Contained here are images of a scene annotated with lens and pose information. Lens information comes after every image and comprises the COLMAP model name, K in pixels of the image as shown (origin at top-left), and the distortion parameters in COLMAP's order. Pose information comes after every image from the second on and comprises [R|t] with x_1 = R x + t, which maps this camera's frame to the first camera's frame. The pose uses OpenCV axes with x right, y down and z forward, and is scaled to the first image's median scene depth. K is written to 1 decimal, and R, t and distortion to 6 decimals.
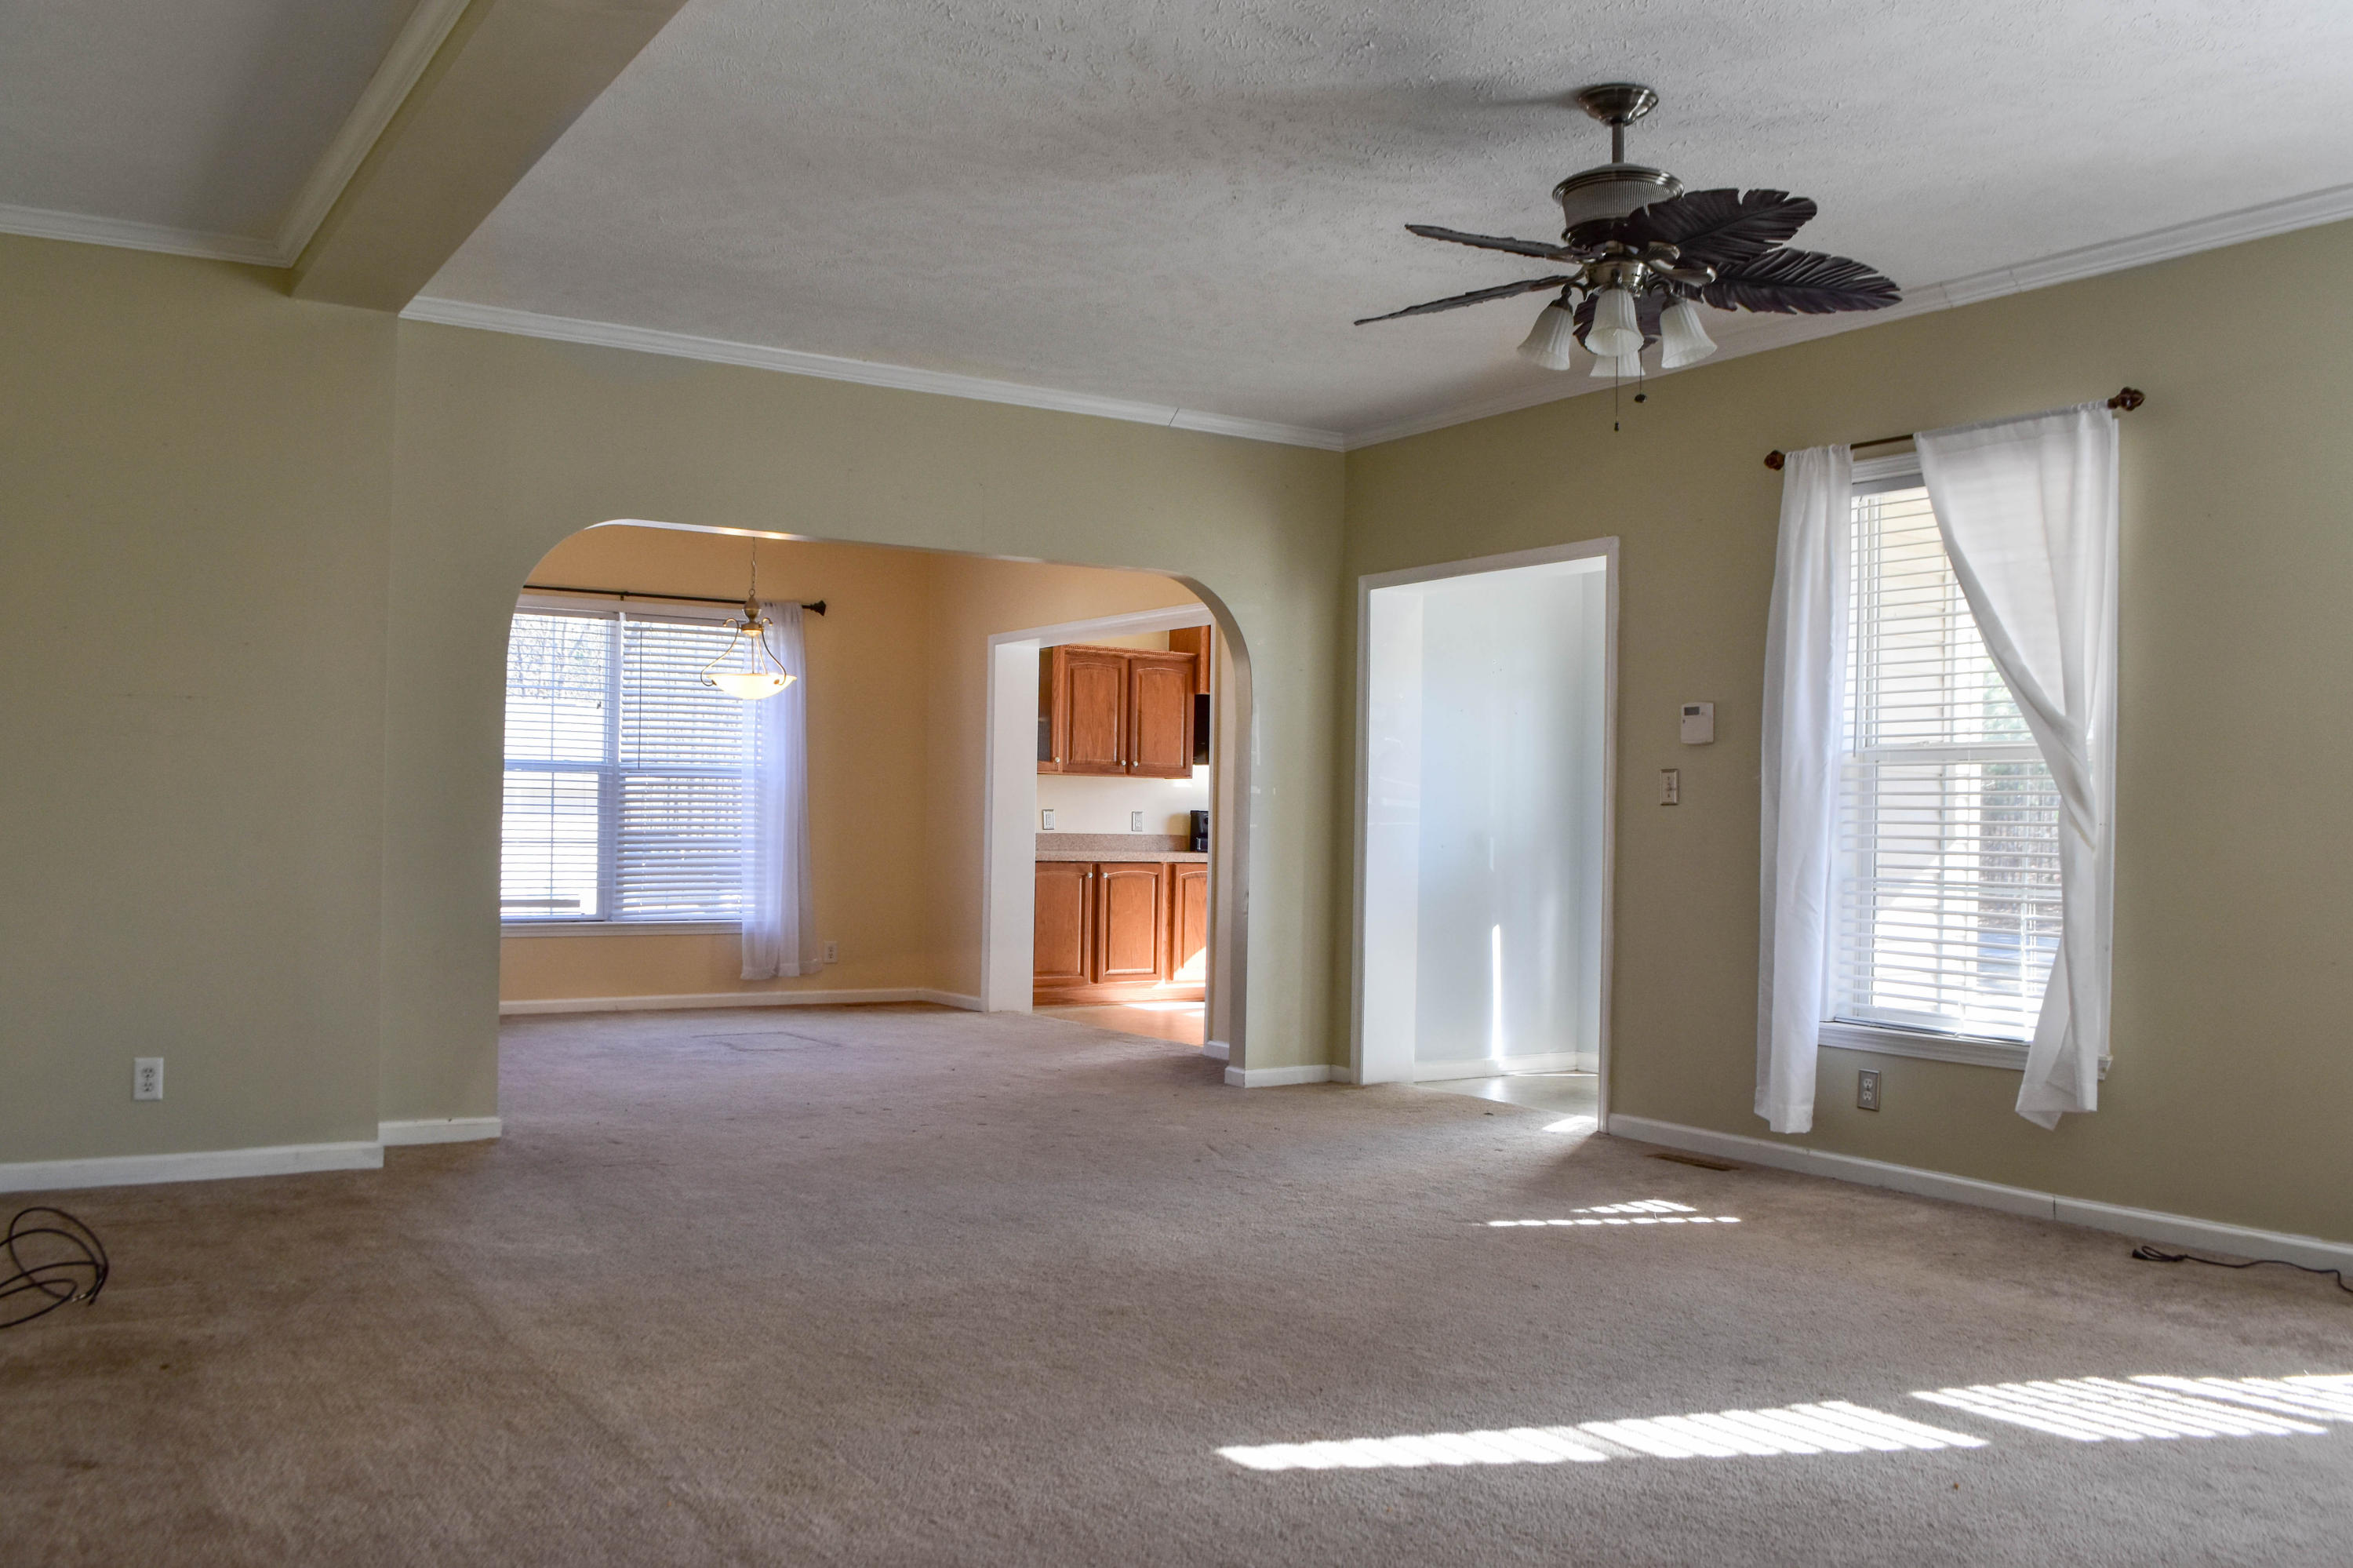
lens RADIAL K [[1948.1, 0, 1176.5], [0, 1948.1, 784.0], [0, 0, 1]] dist [-0.111712, -0.000813]
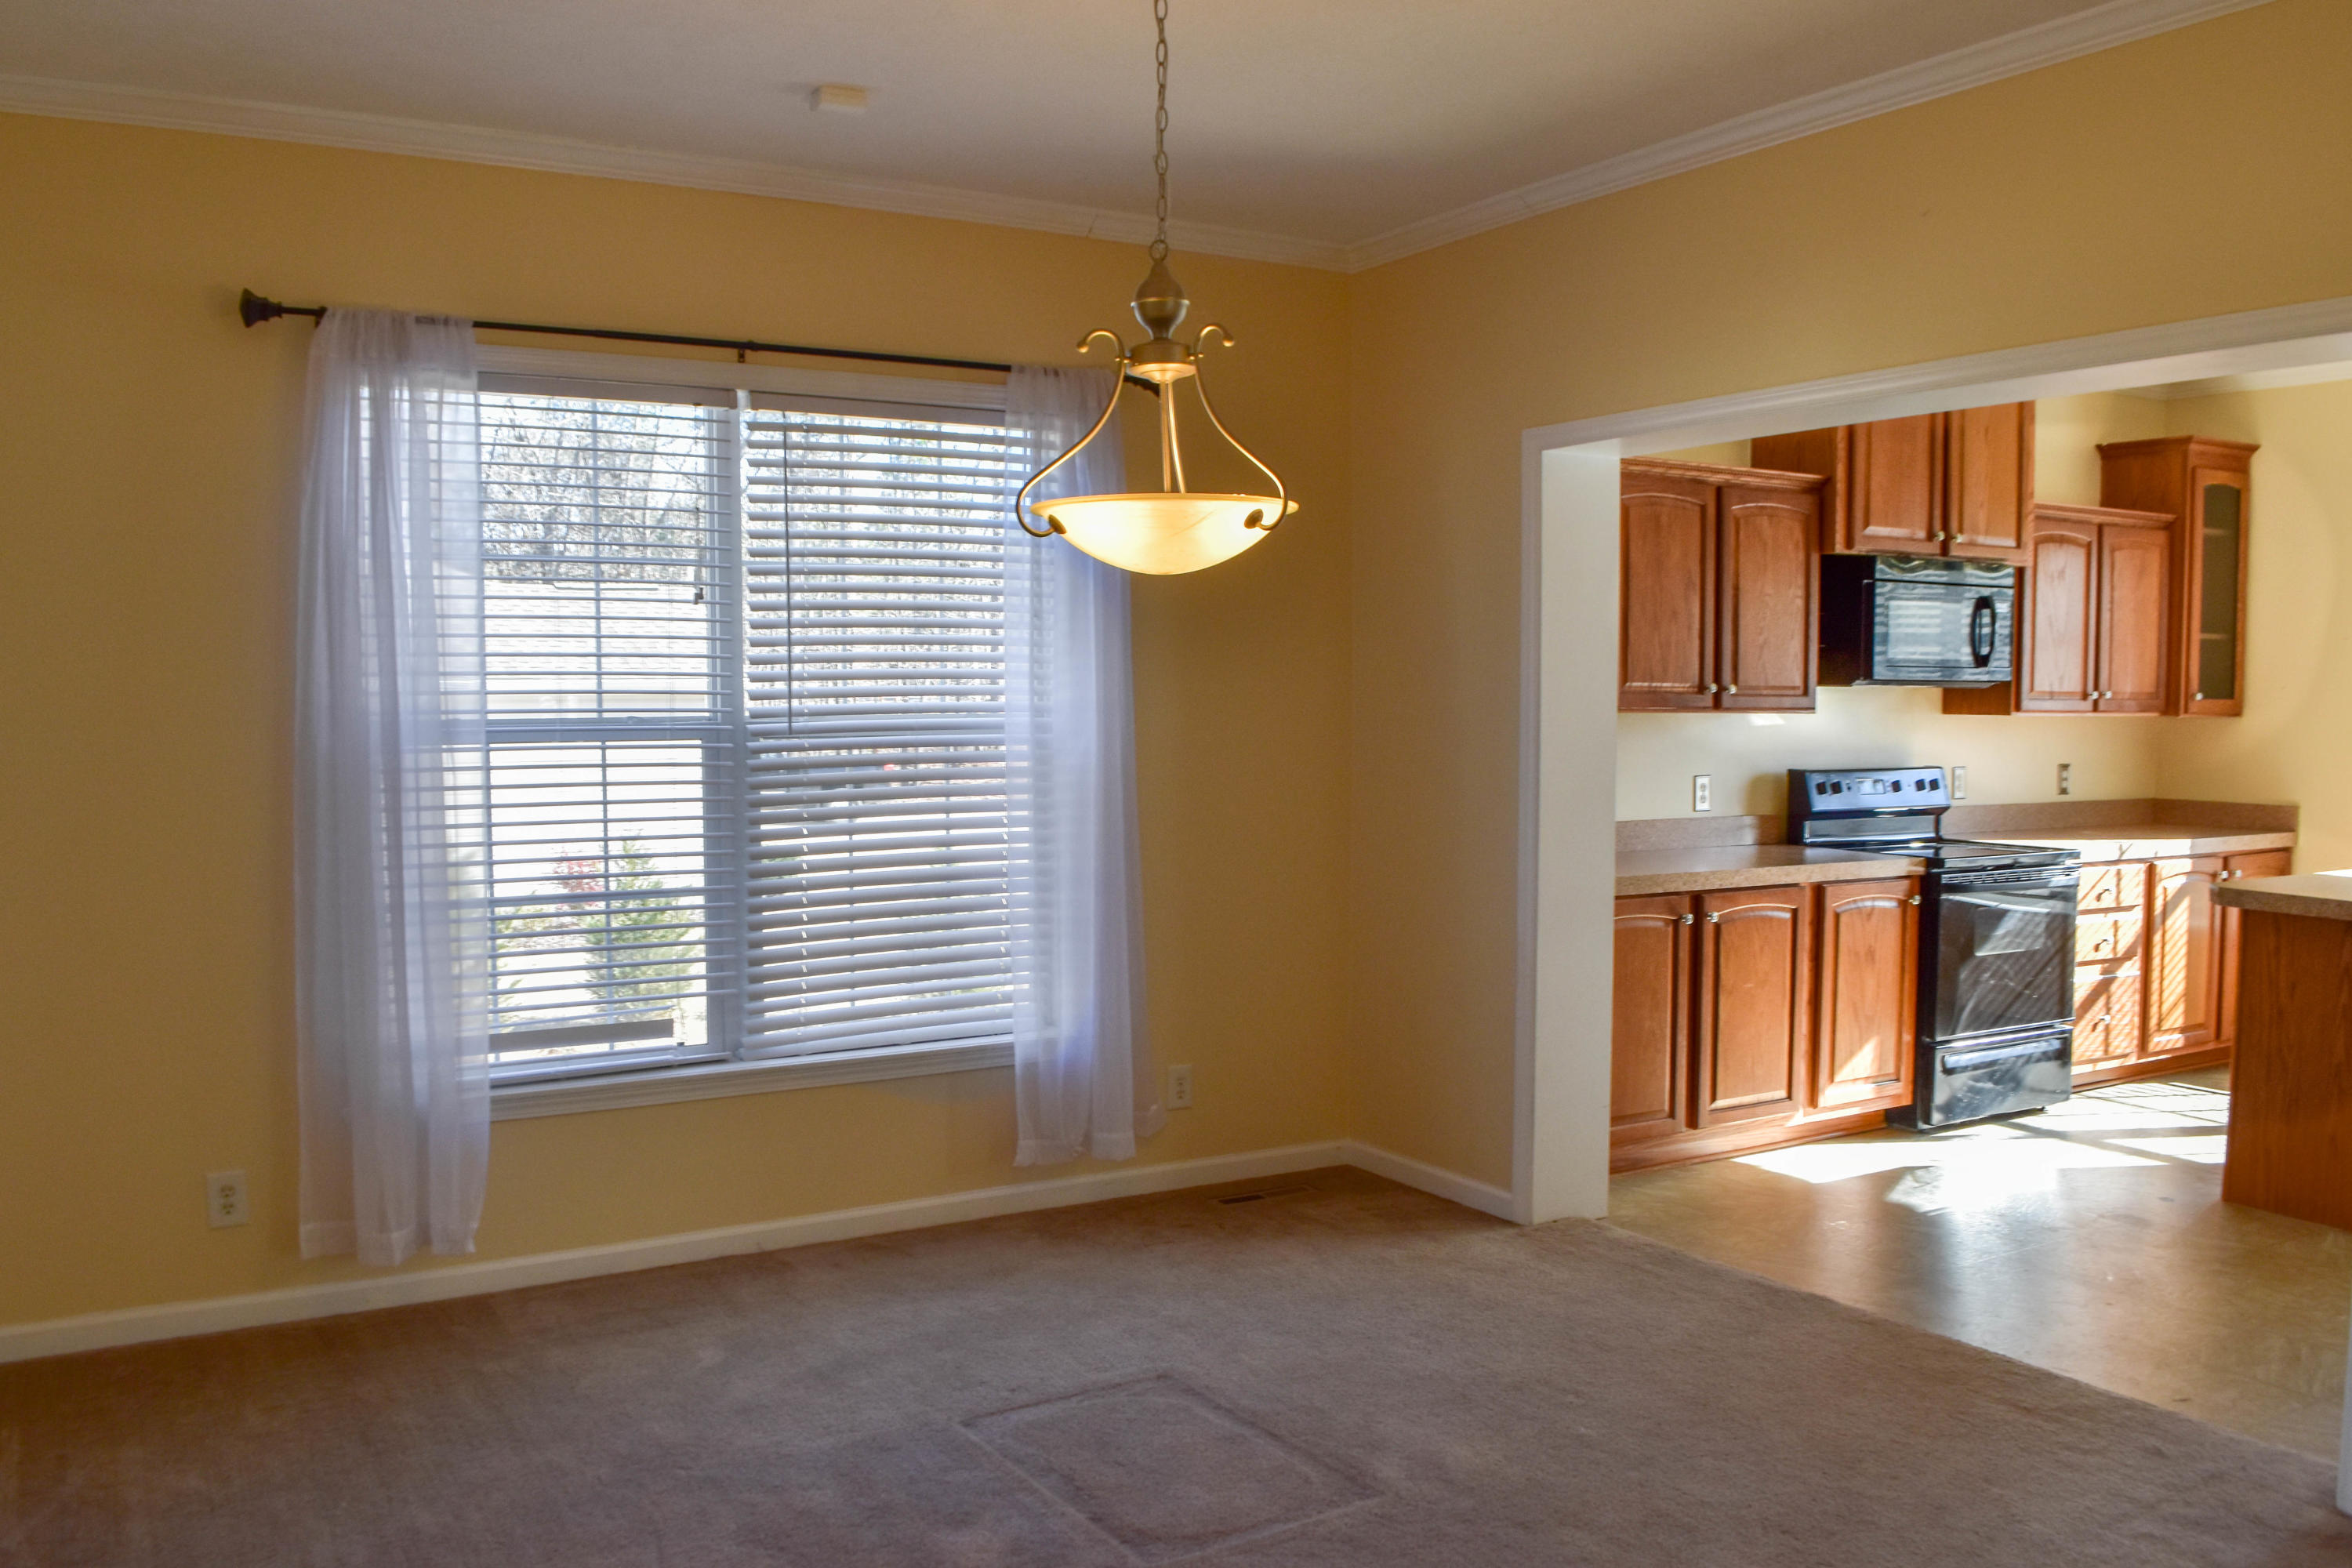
lens RADIAL K [[1927.0, 0, 1172.6], [0, 1927.0, 806.5], [0, 0, 1]] dist [-0.094060, 0.005488]
pose [[0.998829, -0.012926, -0.046624, -0.154109], [0.016662, 0.996604, 0.080642, -0.024070], [0.045423, -0.081325, 0.995652, 0.507700]]
